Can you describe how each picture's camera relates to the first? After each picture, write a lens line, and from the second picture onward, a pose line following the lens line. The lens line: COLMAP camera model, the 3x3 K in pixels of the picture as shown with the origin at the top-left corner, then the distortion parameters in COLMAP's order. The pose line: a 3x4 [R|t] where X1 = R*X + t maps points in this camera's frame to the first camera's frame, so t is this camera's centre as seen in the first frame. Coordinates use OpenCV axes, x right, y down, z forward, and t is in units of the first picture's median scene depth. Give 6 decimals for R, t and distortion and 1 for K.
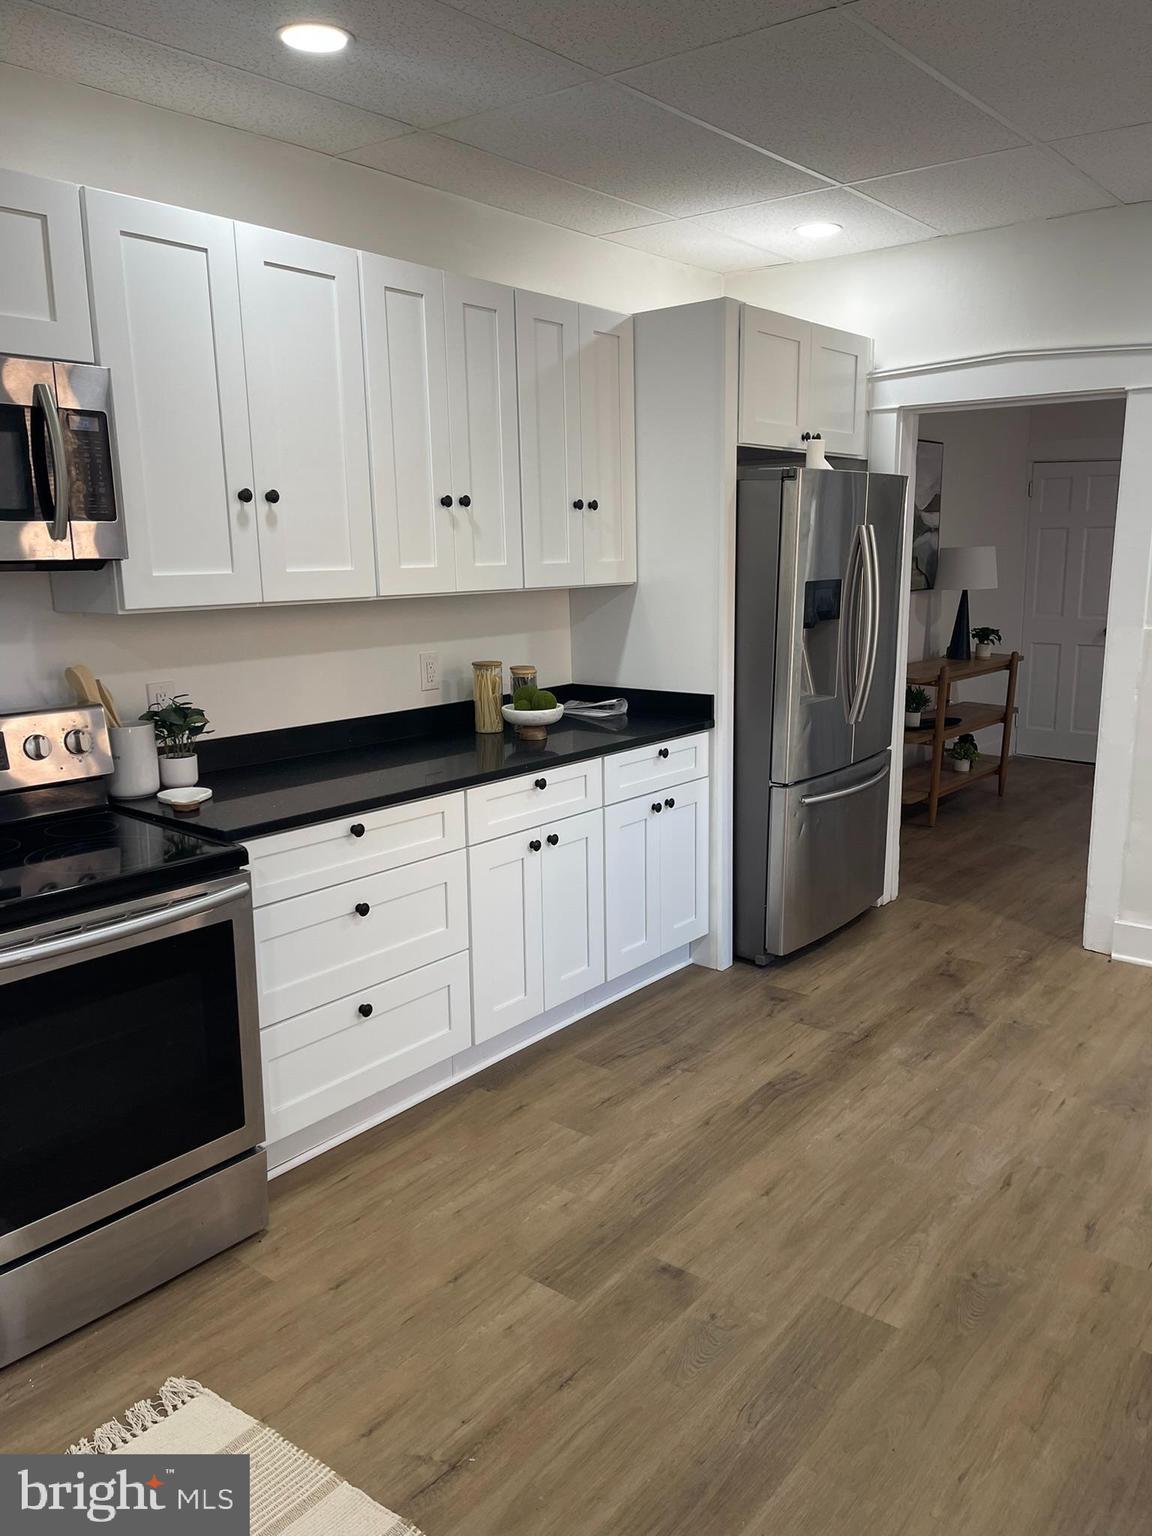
lens RADIAL K [[1141.8, 0, 576.0], [0, 1141.8, 768.0], [0, 0, 1]] dist [0.044094, -0.001431]
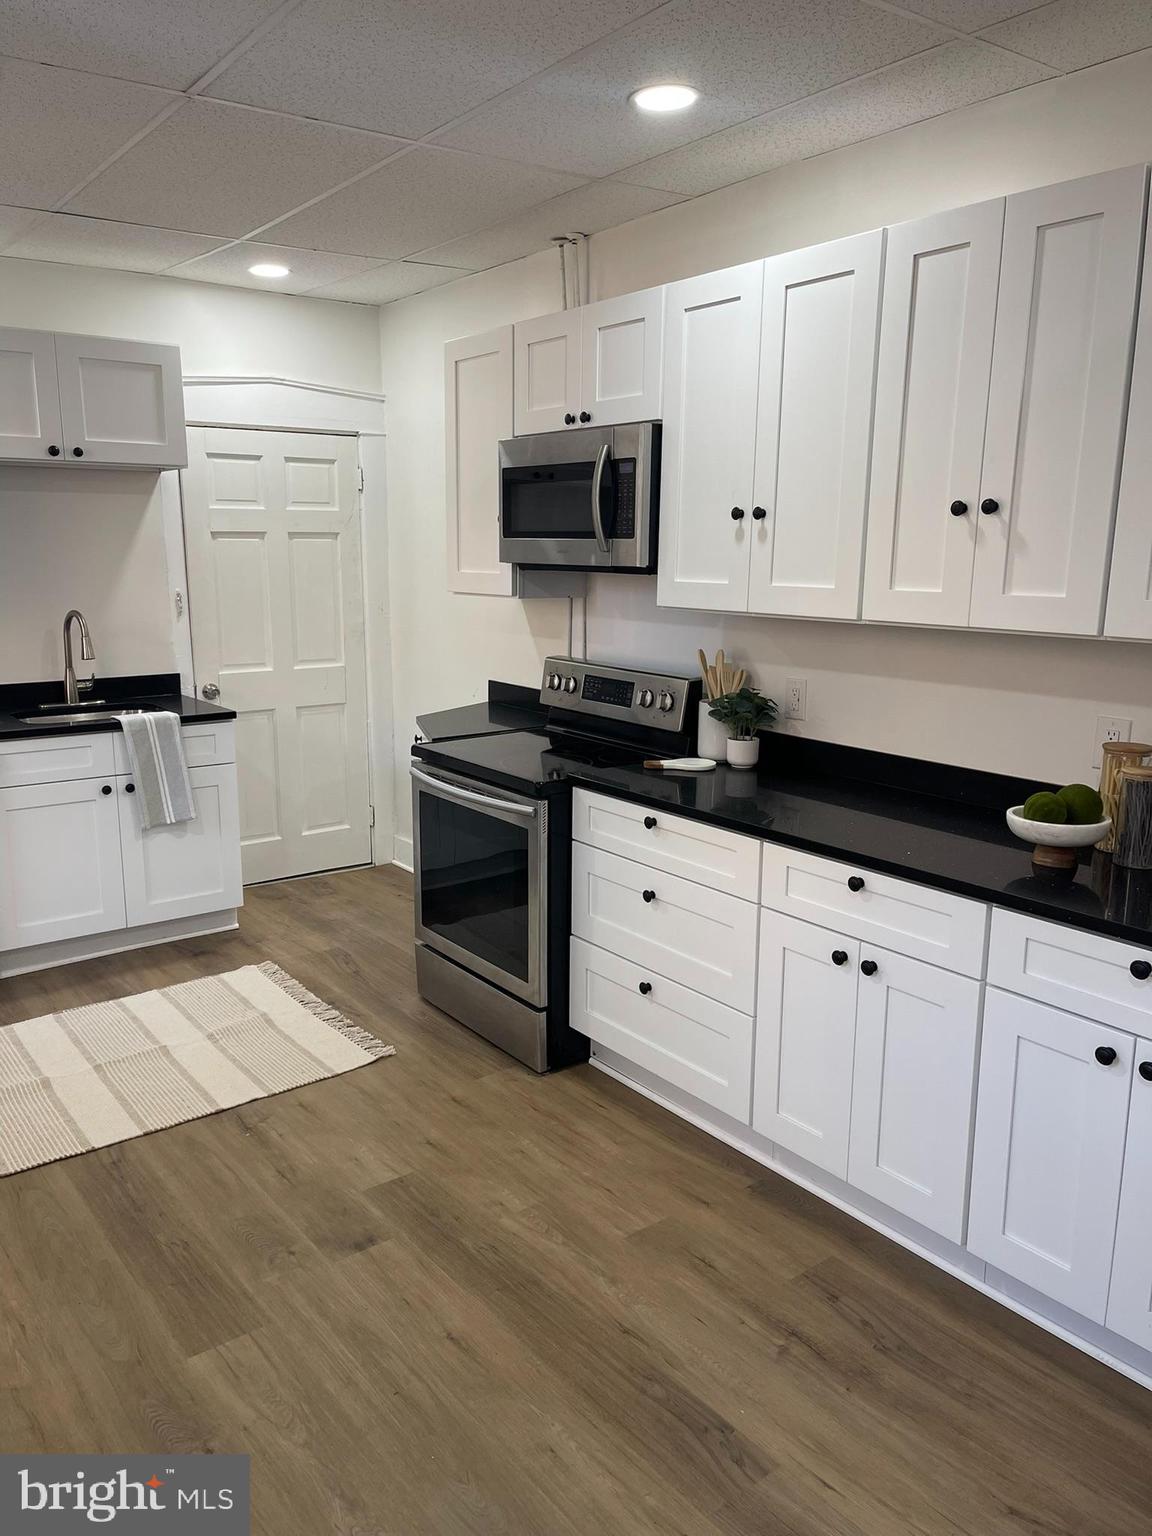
lens RADIAL K [[1165.5, 0, 576.0], [0, 1165.5, 768.0], [0, 0, 1]] dist [0.079086, -0.087851]
pose [[-0.235826, 0.190474, -0.952946, 0.870259], [-0.192769, 0.951948, 0.237980, -0.243523], [0.952484, 0.239821, -0.187777, 1.128558]]
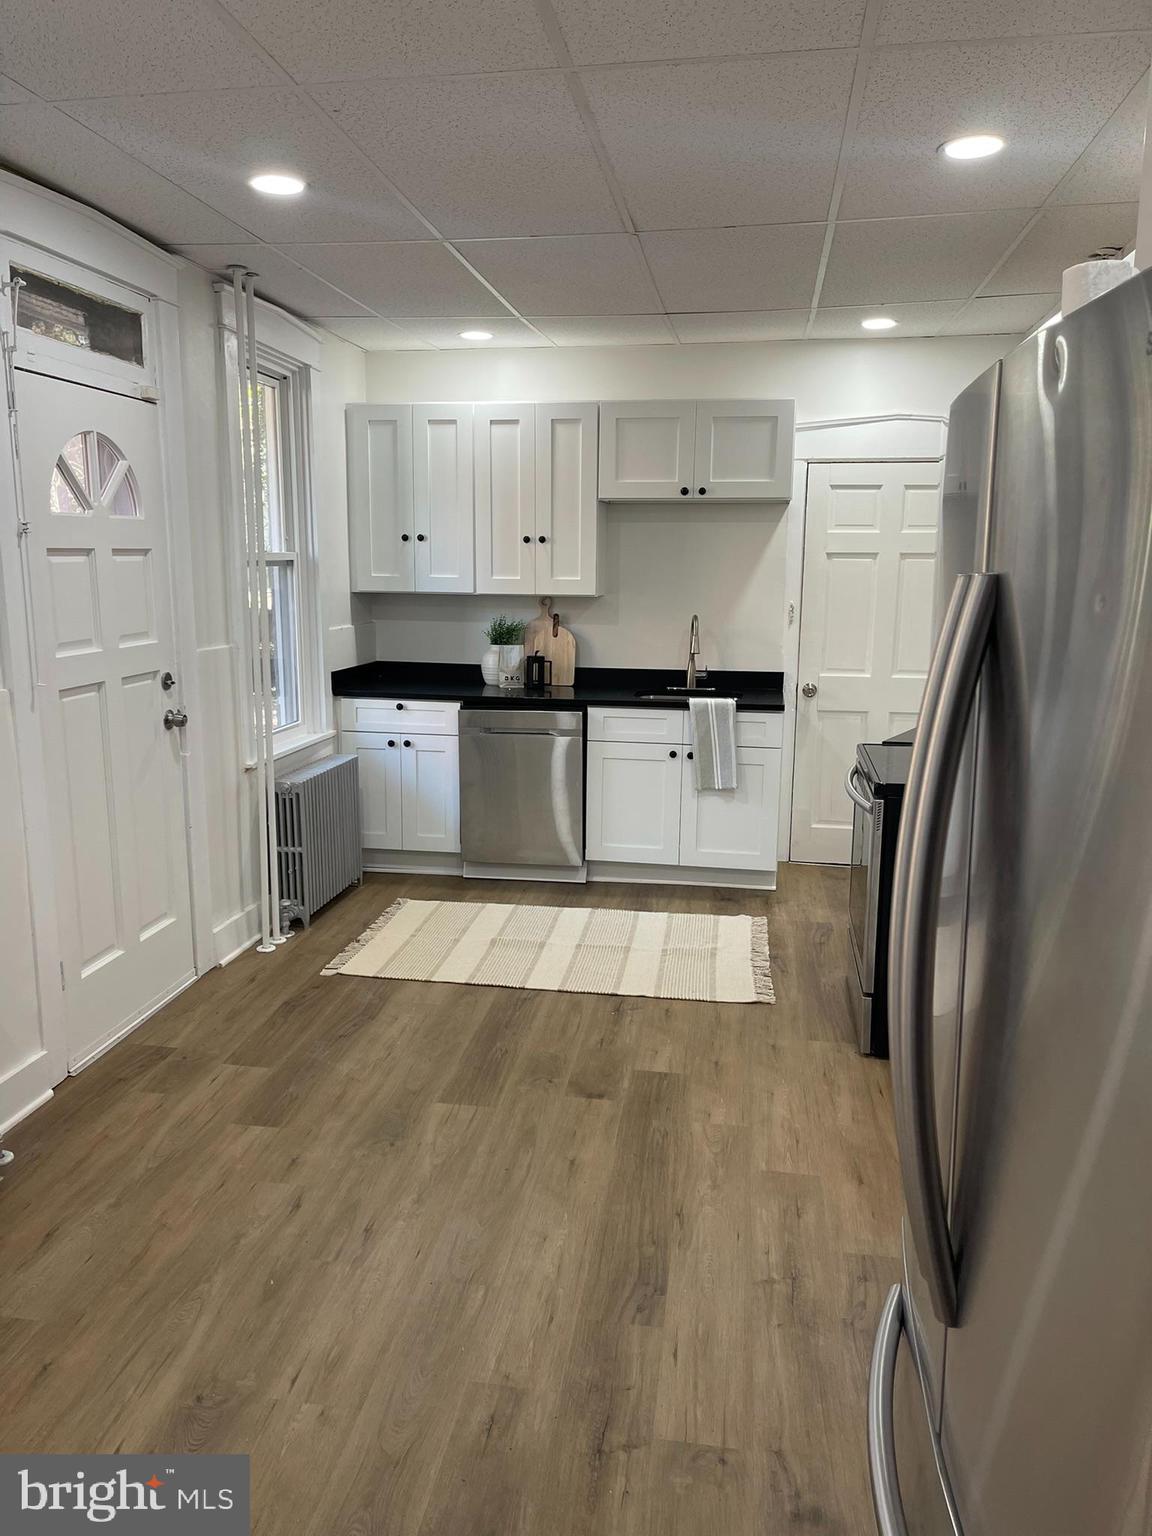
lens RADIAL K [[1171.5, 0, 569.0], [0, 1171.5, 777.1], [0, 0, 1]] dist [0.067989, -0.085560]
pose [[-0.864763, 0.088948, -0.494240, 0.685055], [-0.106742, 0.929141, 0.353981, -0.370368], [0.490705, 0.358866, -0.793992, 1.736370]]
